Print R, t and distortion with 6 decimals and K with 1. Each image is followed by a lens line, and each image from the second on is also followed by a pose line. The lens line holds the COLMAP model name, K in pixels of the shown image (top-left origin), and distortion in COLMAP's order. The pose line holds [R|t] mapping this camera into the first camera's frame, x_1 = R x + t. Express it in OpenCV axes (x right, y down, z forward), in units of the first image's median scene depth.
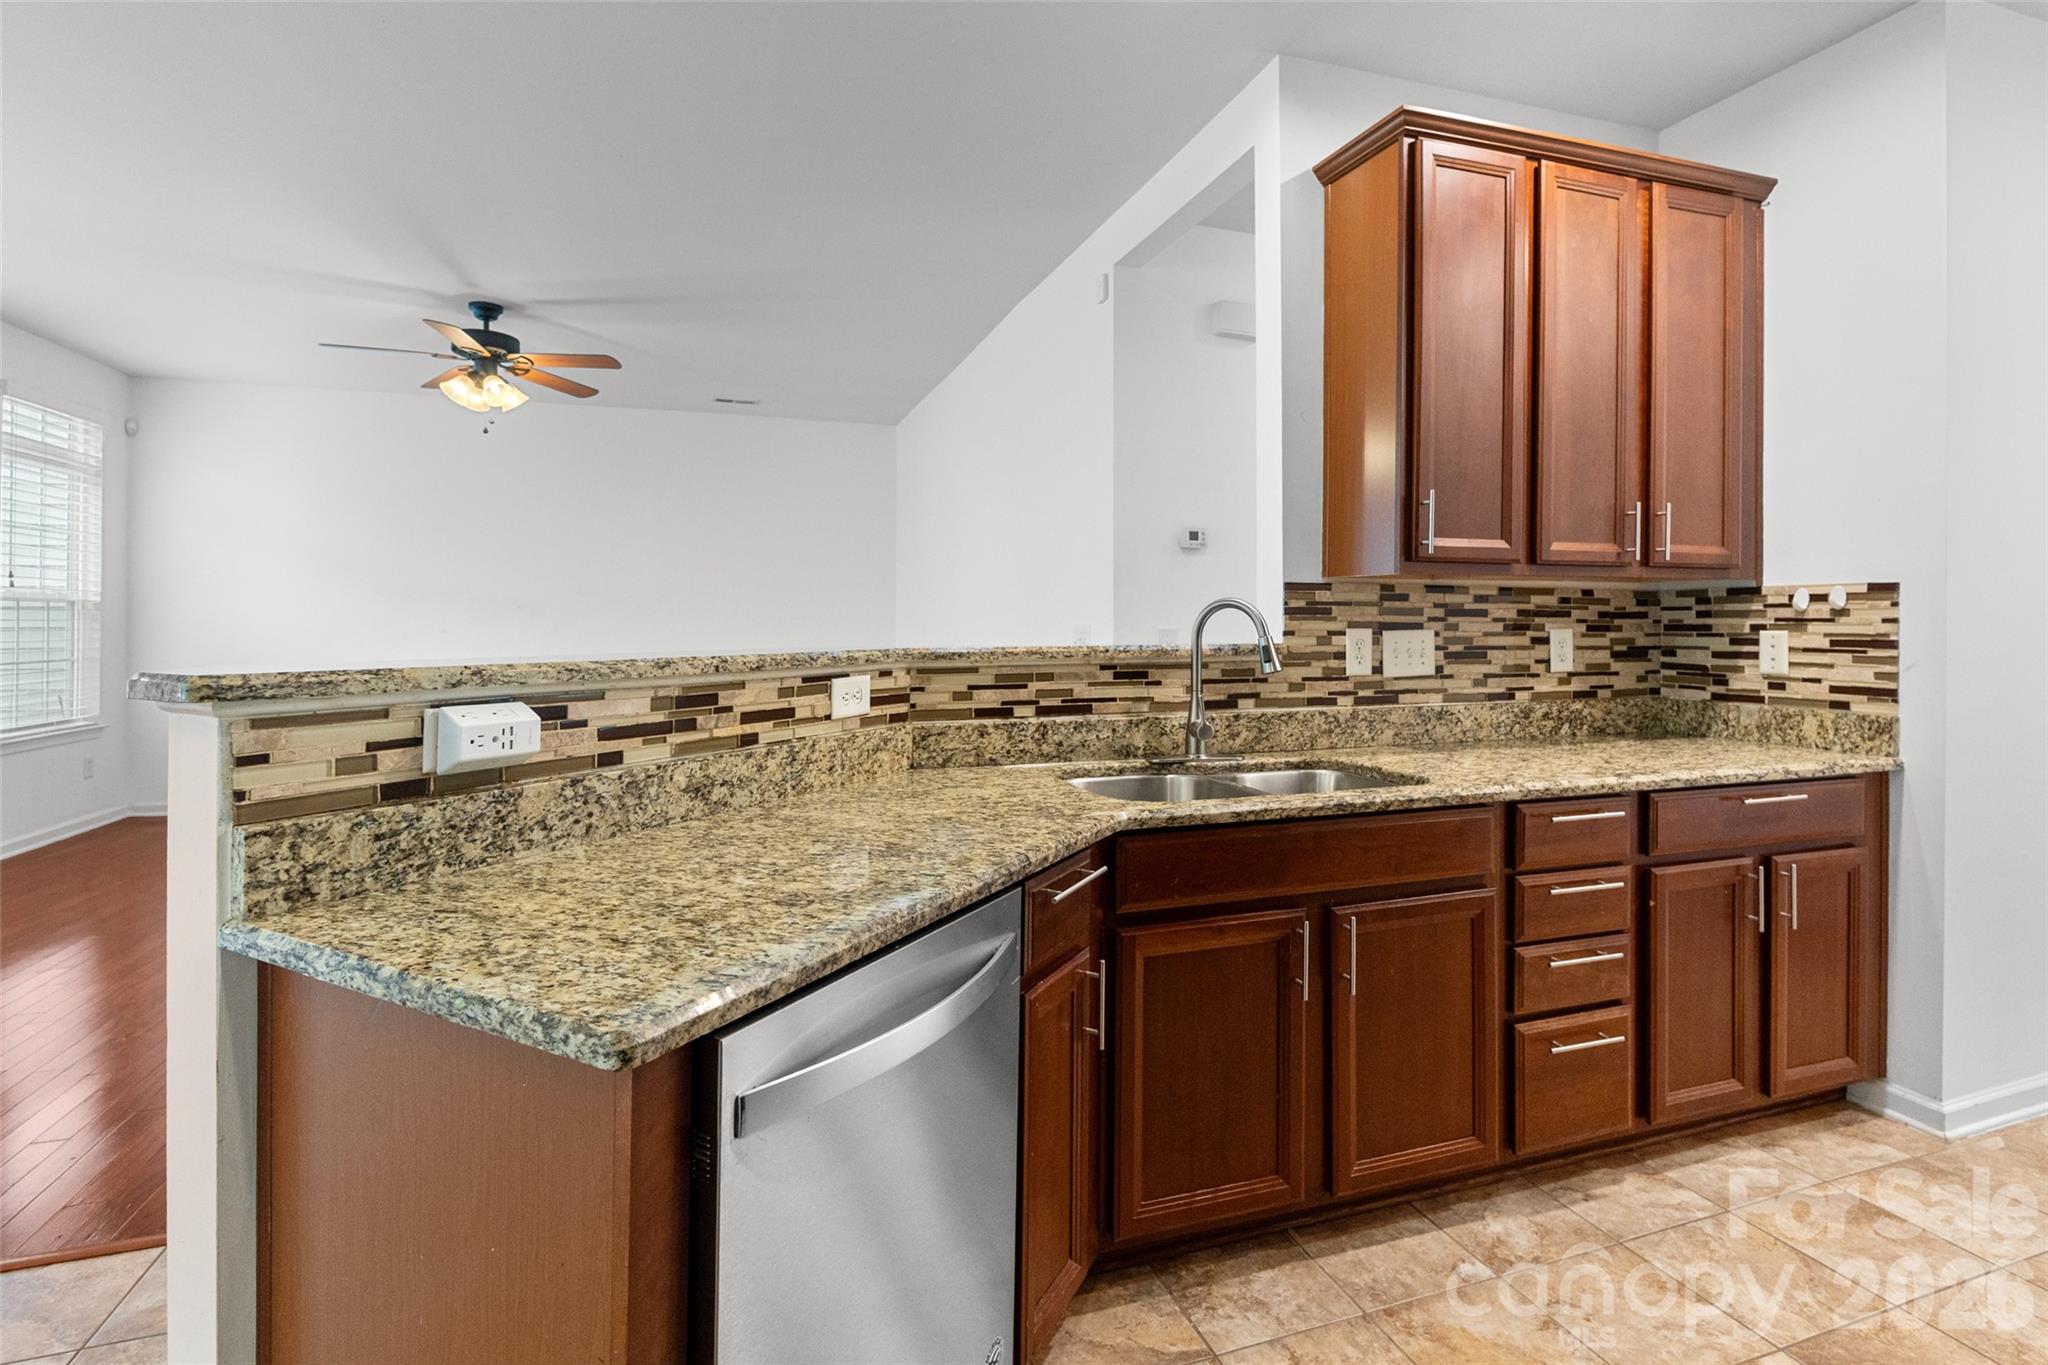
lens RADIAL K [[960.4, 0, 1026.8], [0, 960.4, 641.9], [0, 0, 1]] dist [-0.003997, -0.000097]
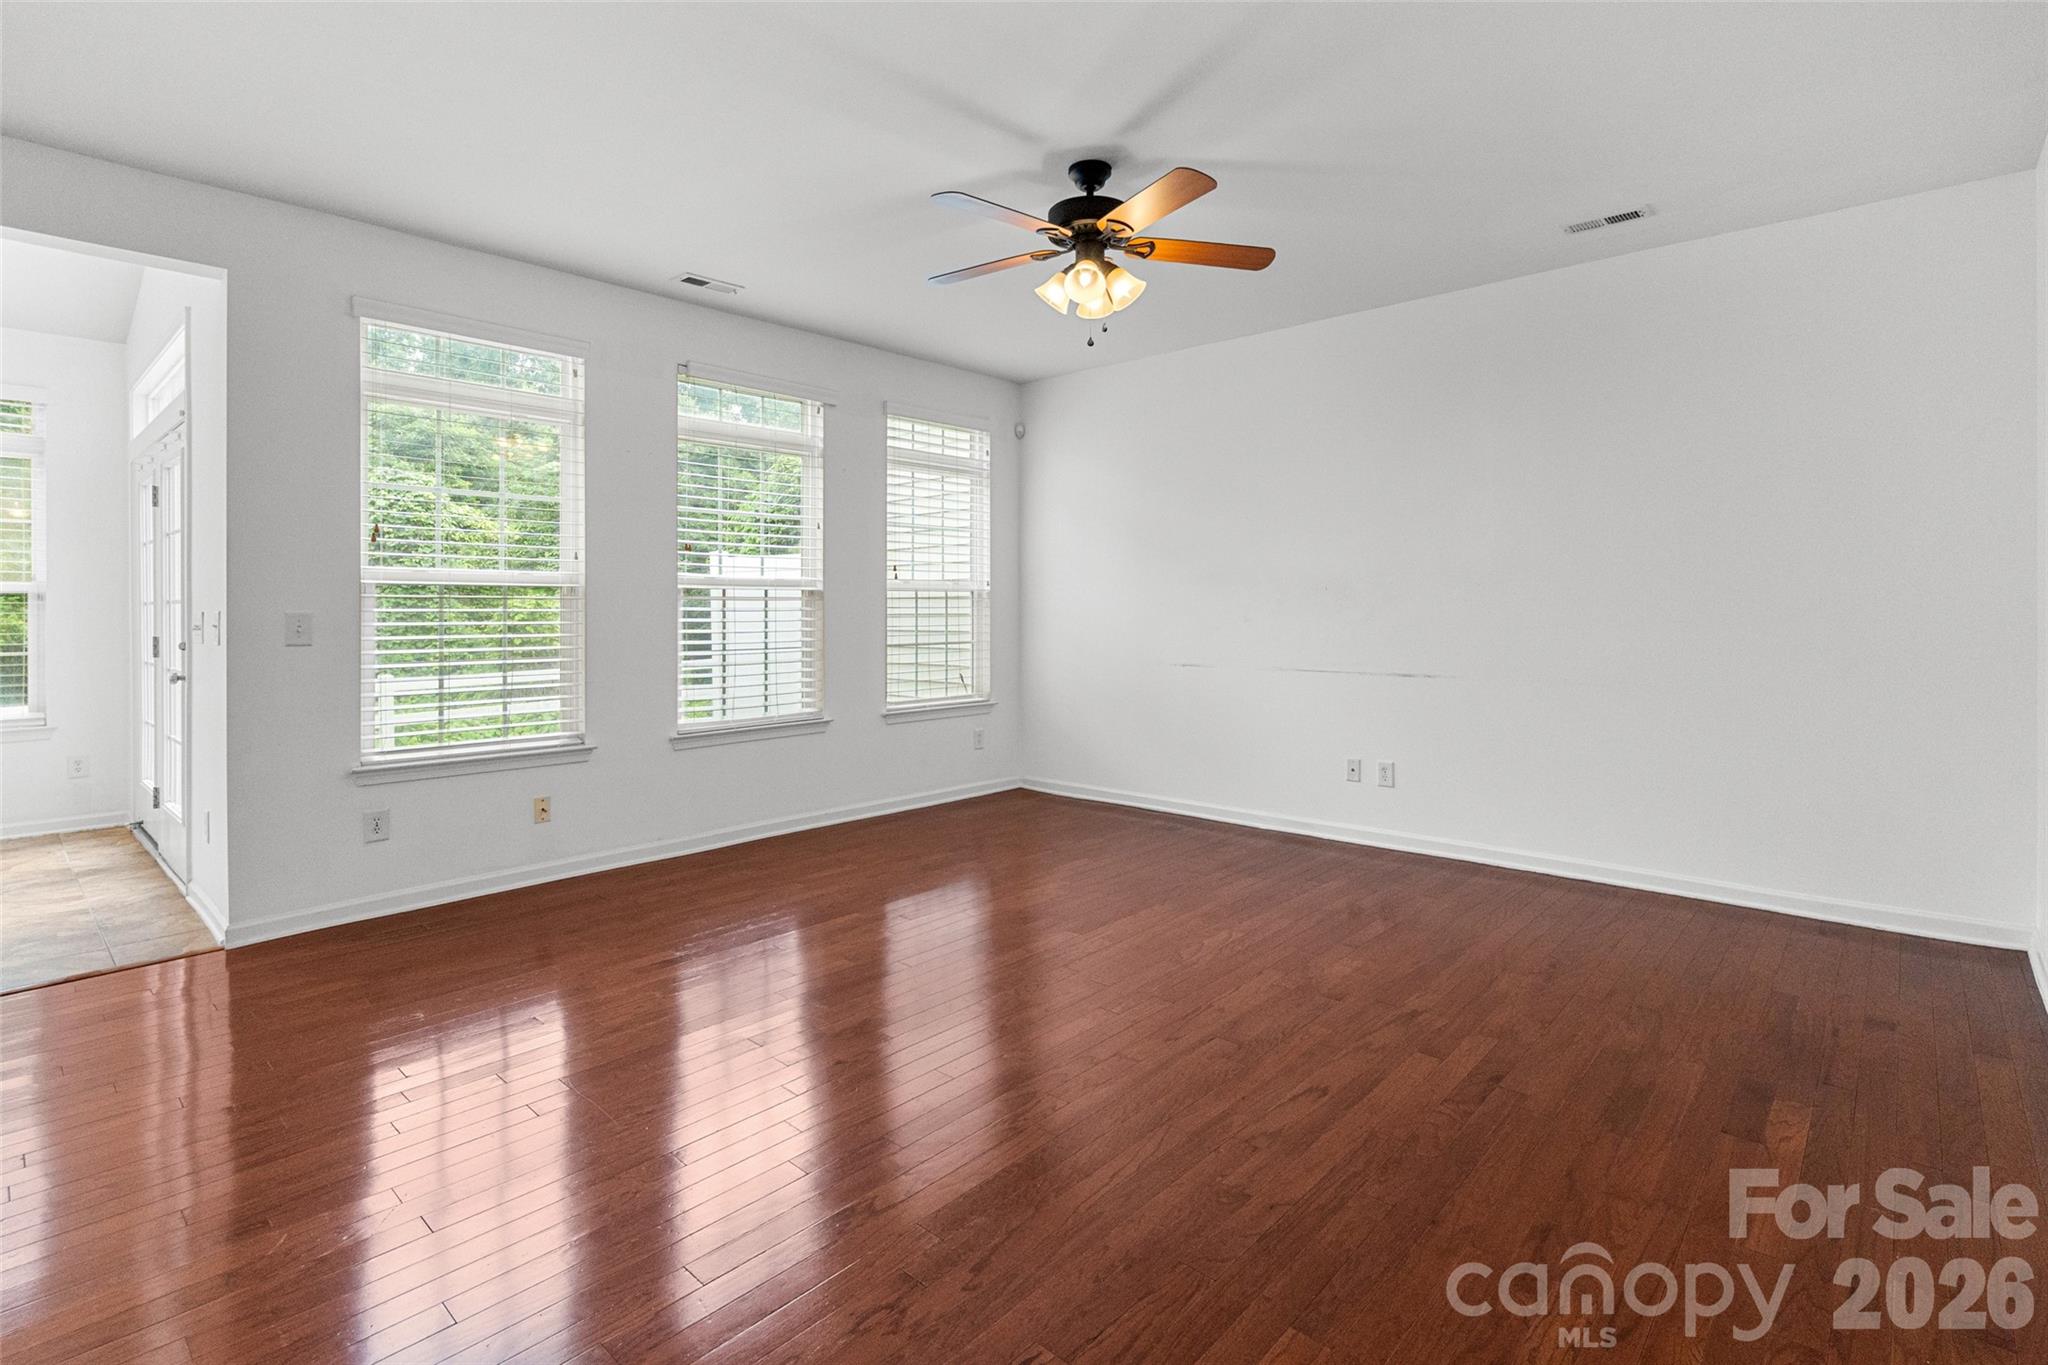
lens RADIAL K [[976.4, 0, 1021.4], [0, 976.4, 621.2], [0, 0, 1]] dist [-0.001485, -0.000147]
pose [[0.496399, 0.011004, -0.868025, 0.087460], [-0.016158, 0.999864, 0.003435, -0.025173], [0.867944, 0.012320, 0.496509, 1.065673]]
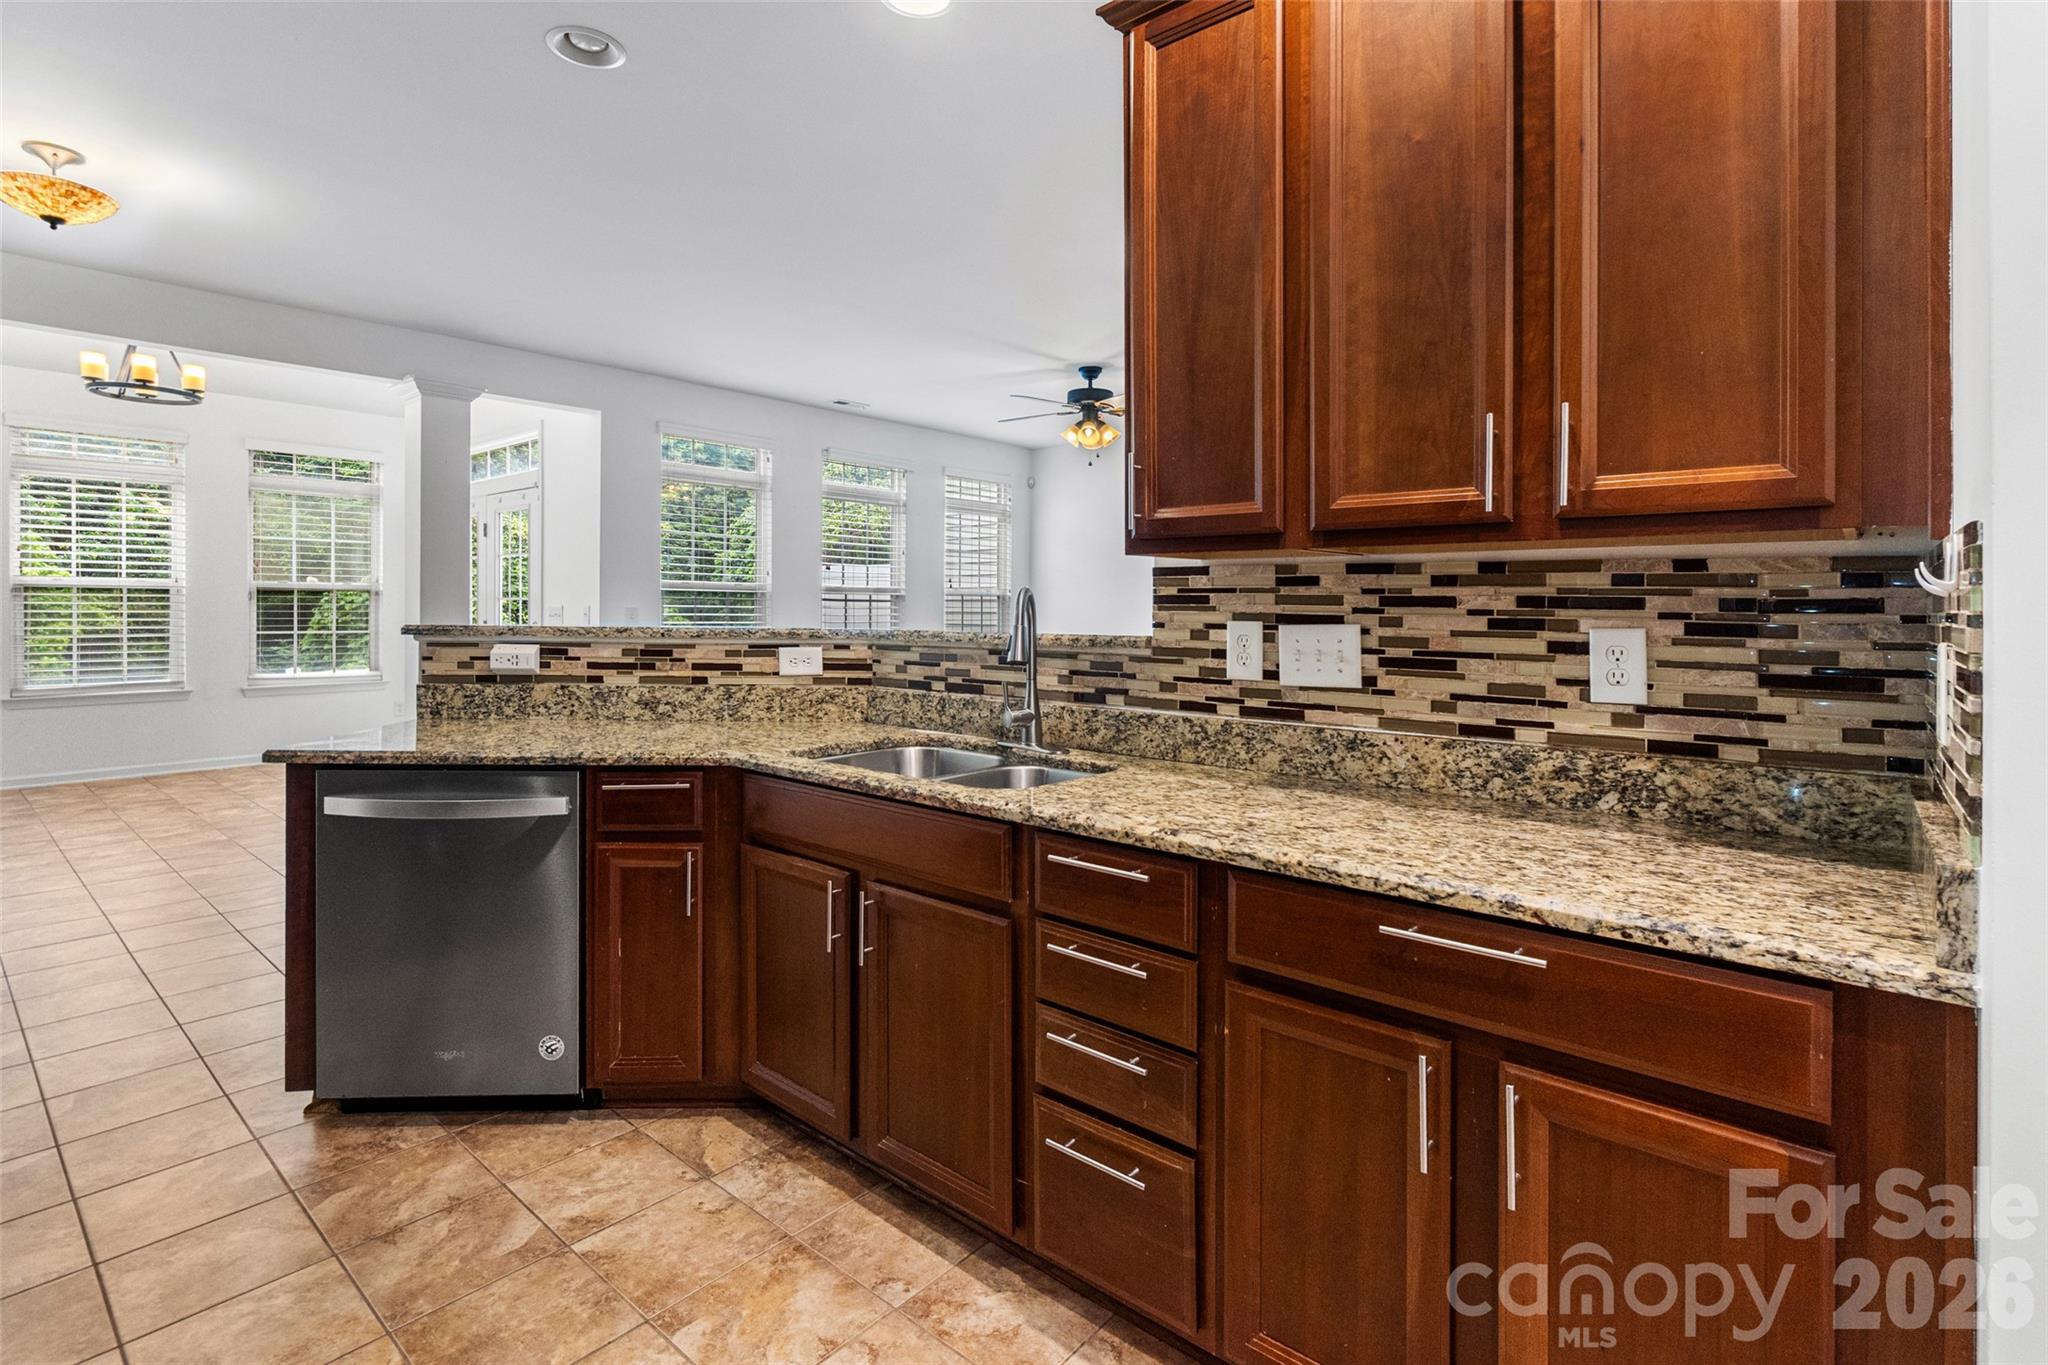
lens RADIAL K [[960.4, 0, 1026.8], [0, 960.4, 641.9], [0, 0, 1]] dist [-0.003997, -0.000097]
pose [[0.524085, 0.034361, -0.850973, 0.933283], [-0.026992, 0.999354, 0.023730, -0.010767], [0.851238, 0.010533, 0.524674, 0.426132]]
